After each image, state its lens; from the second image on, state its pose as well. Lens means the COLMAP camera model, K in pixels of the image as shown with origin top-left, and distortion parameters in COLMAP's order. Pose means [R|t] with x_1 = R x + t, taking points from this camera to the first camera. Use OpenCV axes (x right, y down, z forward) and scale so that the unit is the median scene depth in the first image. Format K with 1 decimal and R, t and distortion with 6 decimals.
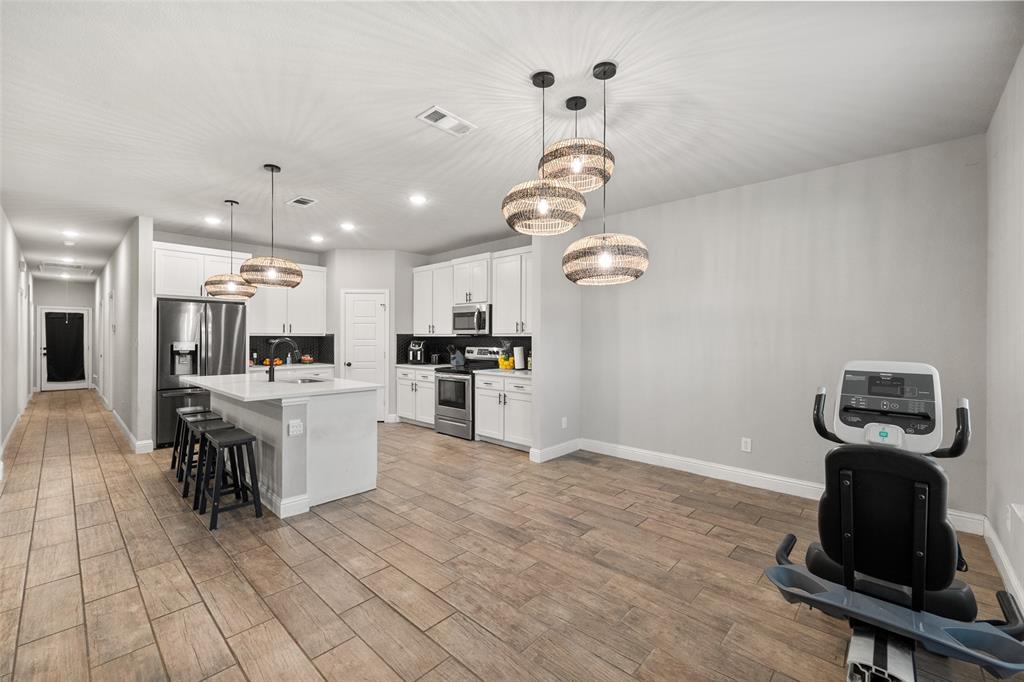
lens RADIAL K [[419.9, 0, 515.4], [0, 419.9, 334.6], [0, 0, 1]] dist [0.000761, 0.000020]
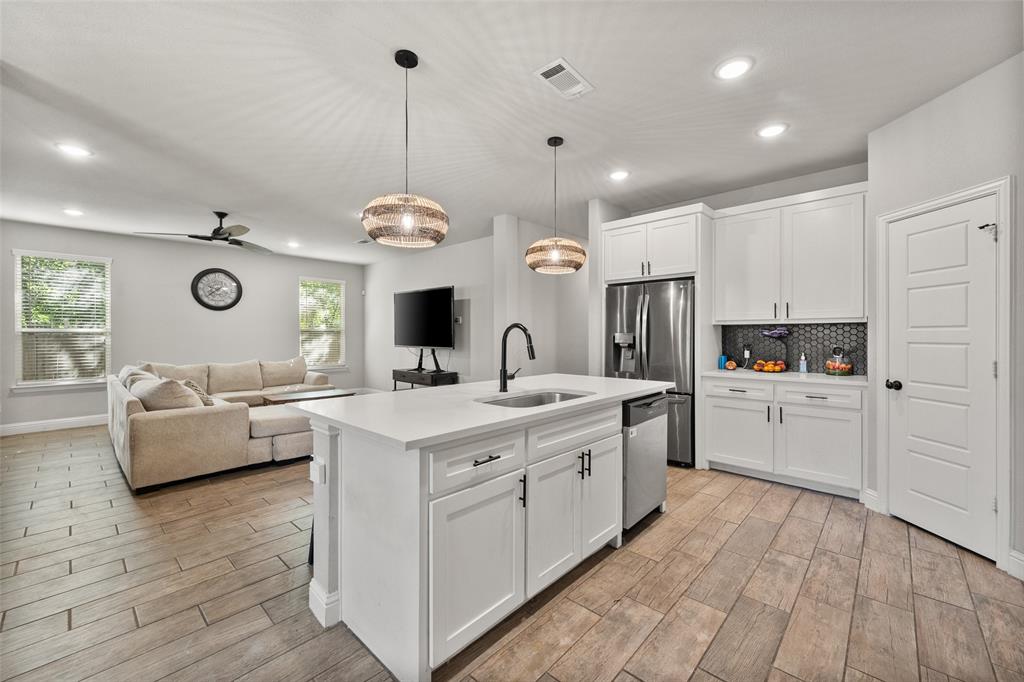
lens RADIAL K [[410.8, 0, 516.4], [0, 410.8, 335.8], [0, 0, 1]] dist [0.002774, 0.000317]
pose [[-0.000662, 0.000019, -1.000000, 0.033718], [0.009796, 0.999952, 0.000013, 0.019645], [0.999952, -0.009796, -0.000662, 0.738442]]
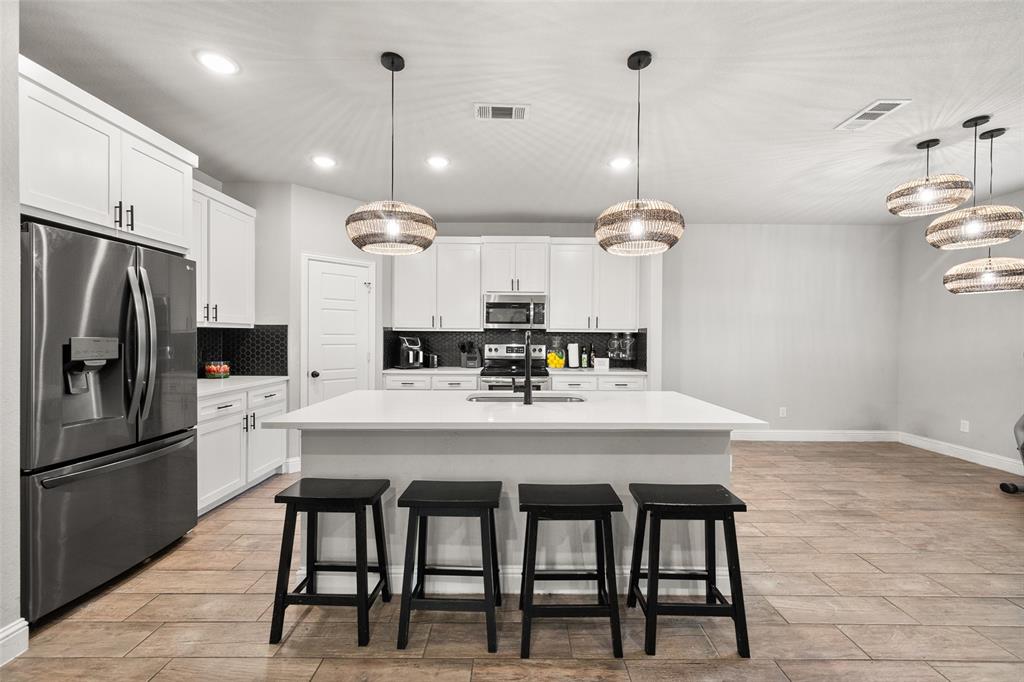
lens RADIAL K [[410.0, 0, 516.2], [0, 410.0, 339.0], [0, 0, 1]] dist [0.000961, 0.000634]
pose [[0.736293, -0.001791, 0.676661, -0.713568], [-0.010896, 0.999835, 0.014503, 0.007716], [-0.676576, -0.018051, 0.736152, 0.423213]]
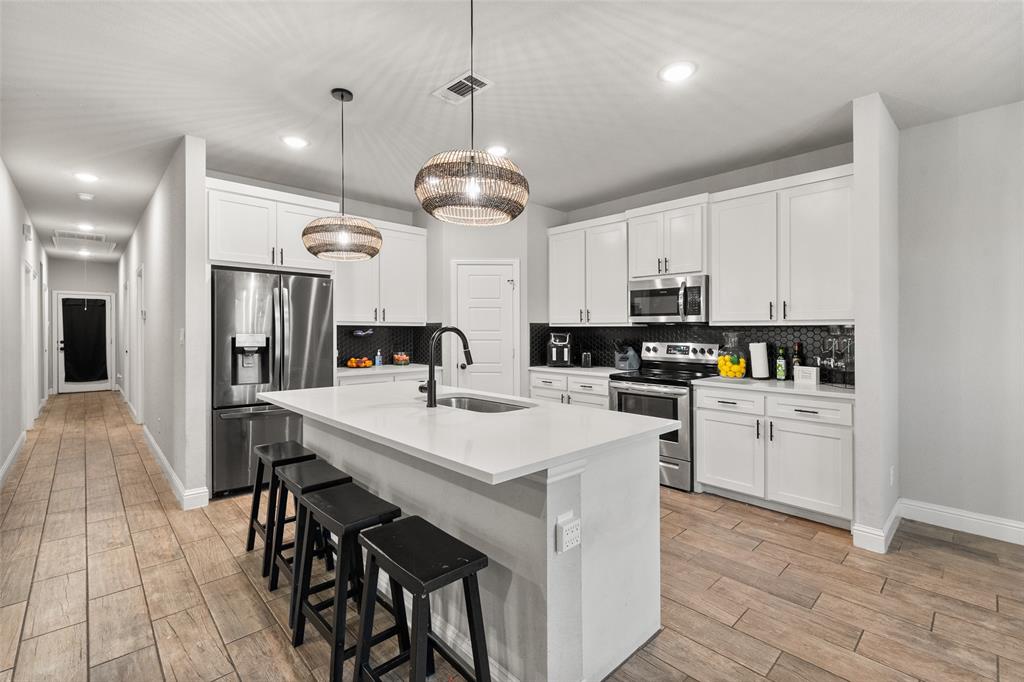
lens RADIAL K [[453.7, 0, 516.3], [0, 453.7, 328.5], [0, 0, 1]] dist [0.000760, 0.000200]
pose [[0.997946, 0.000492, -0.064065, -0.314971], [-0.000303, 0.999996, 0.002956, 0.006663], [0.064066, -0.002930, 0.997941, 0.306578]]
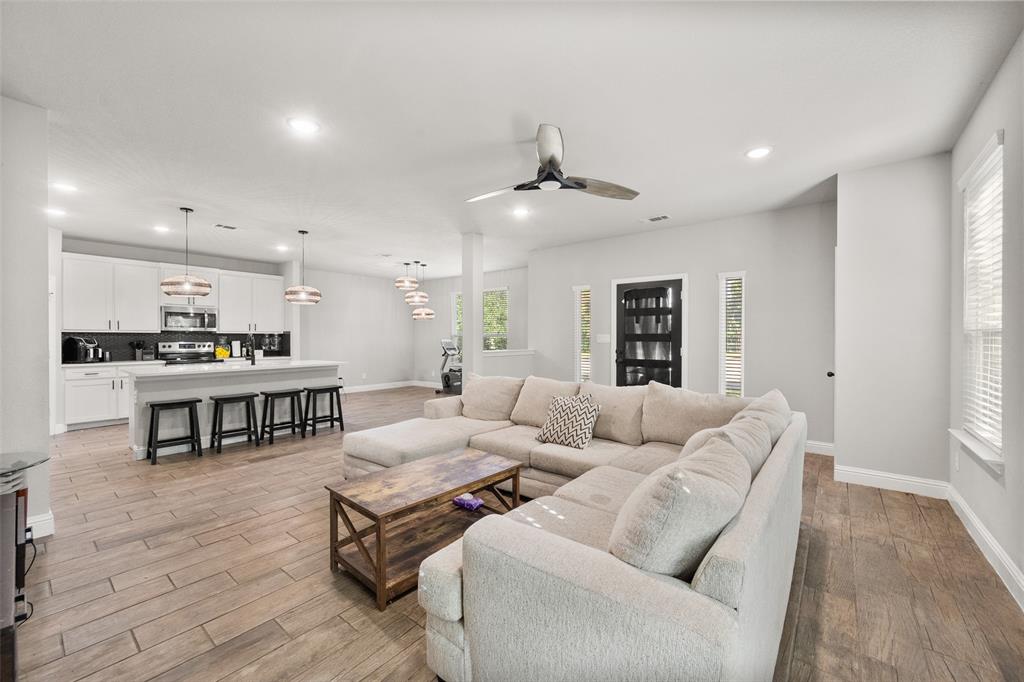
lens RADIAL K [[405.2, 0, 514.3], [0, 405.2, 337.6], [0, 0, 1]] dist [-0.001948, 0.000311]
pose [[-0.065756, -0.001269, 0.997835, -1.422968], [-0.007552, 0.999971, 0.000774, 0.010332], [-0.997807, -0.007485, -0.065764, 0.166950]]
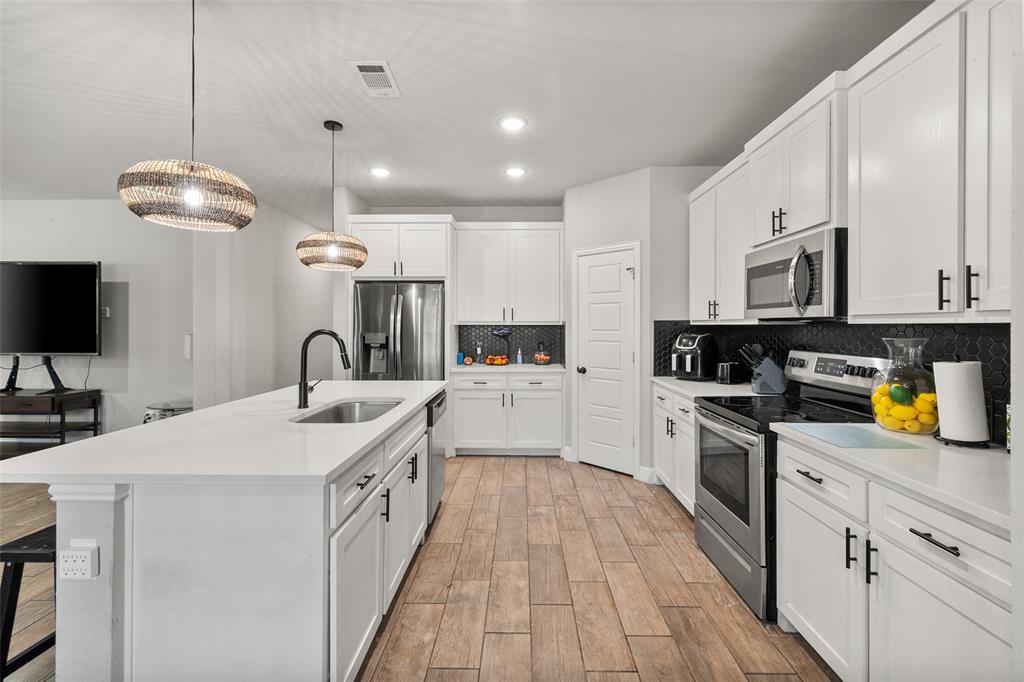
lens RADIAL K [[444.4, 0, 515.0], [0, 444.4, 325.8], [0, 0, 1]] dist [-0.000143, -0.000065]
pose [[0.664367, -0.002303, -0.747403, 0.033718], [0.007524, 0.999965, 0.003607, 0.002499], [0.747368, -0.008020, 0.664362, 0.592521]]
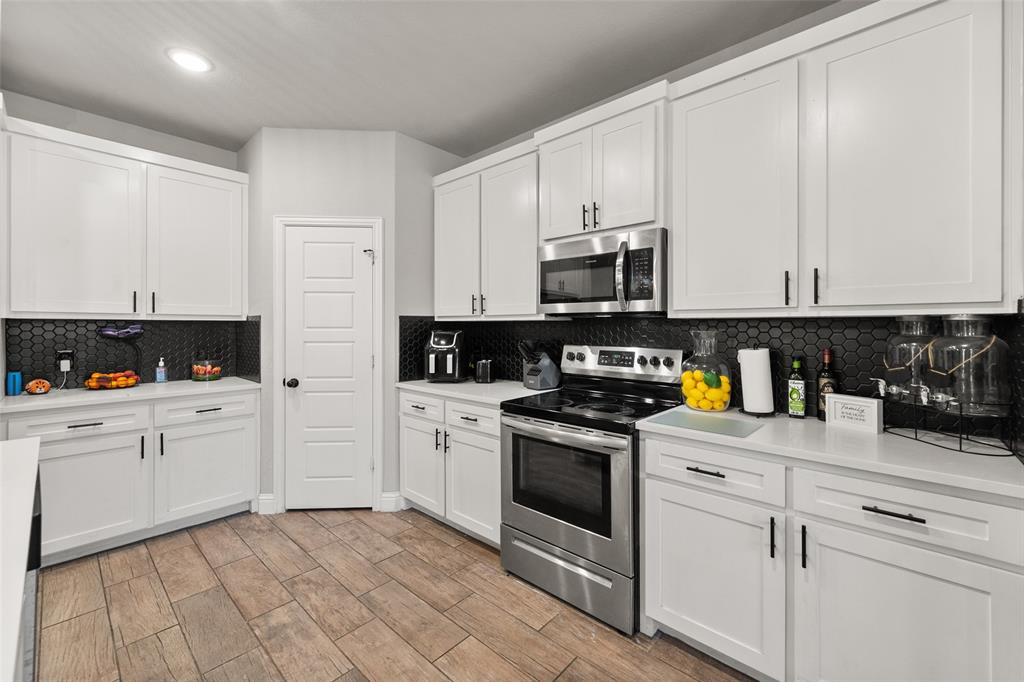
lens RADIAL K [[415.1, 0, 514.2], [0, 415.1, 326.4], [0, 0, 1]] dist [0.001313, 0.000202]
pose [[0.999982, -0.001040, 0.005937, -0.196410], [0.000998, 0.999975, 0.006988, 0.008840], [-0.005944, -0.006982, 0.999958, 0.670092]]
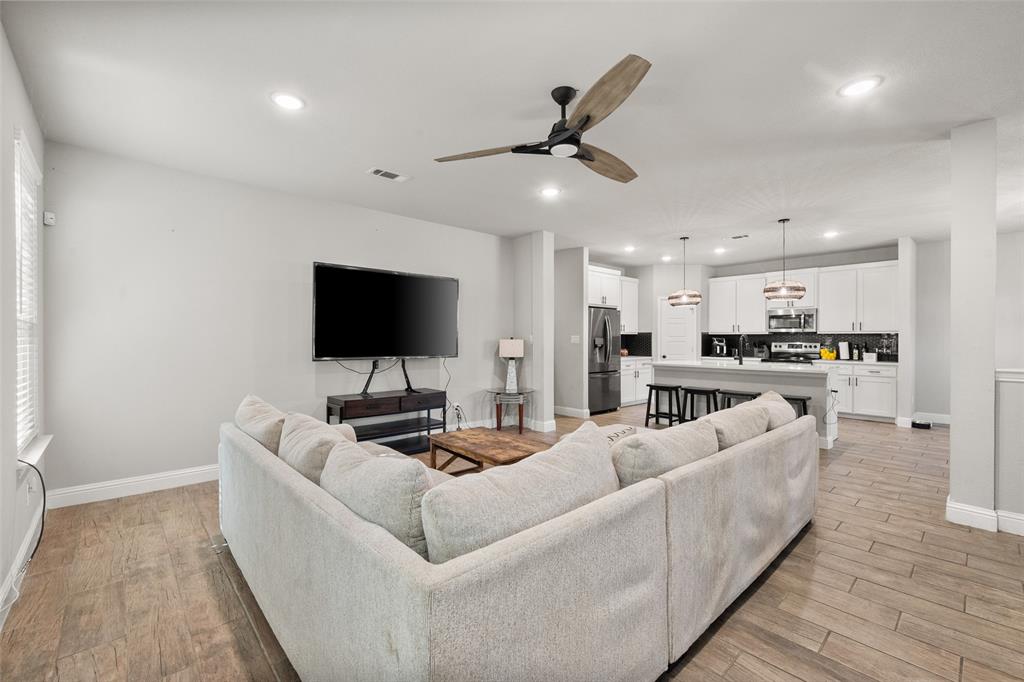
lens RADIAL K [[431.4, 0, 512.0], [0, 431.4, 341.0], [0, 0, 1]] dist [-0.004533, -0.000163]
pose [[0.996066, -0.000645, -0.088610, -0.891280], [0.001961, 0.999889, 0.014761, 0.005438], [0.088591, -0.014877, 0.995957, -0.390143]]
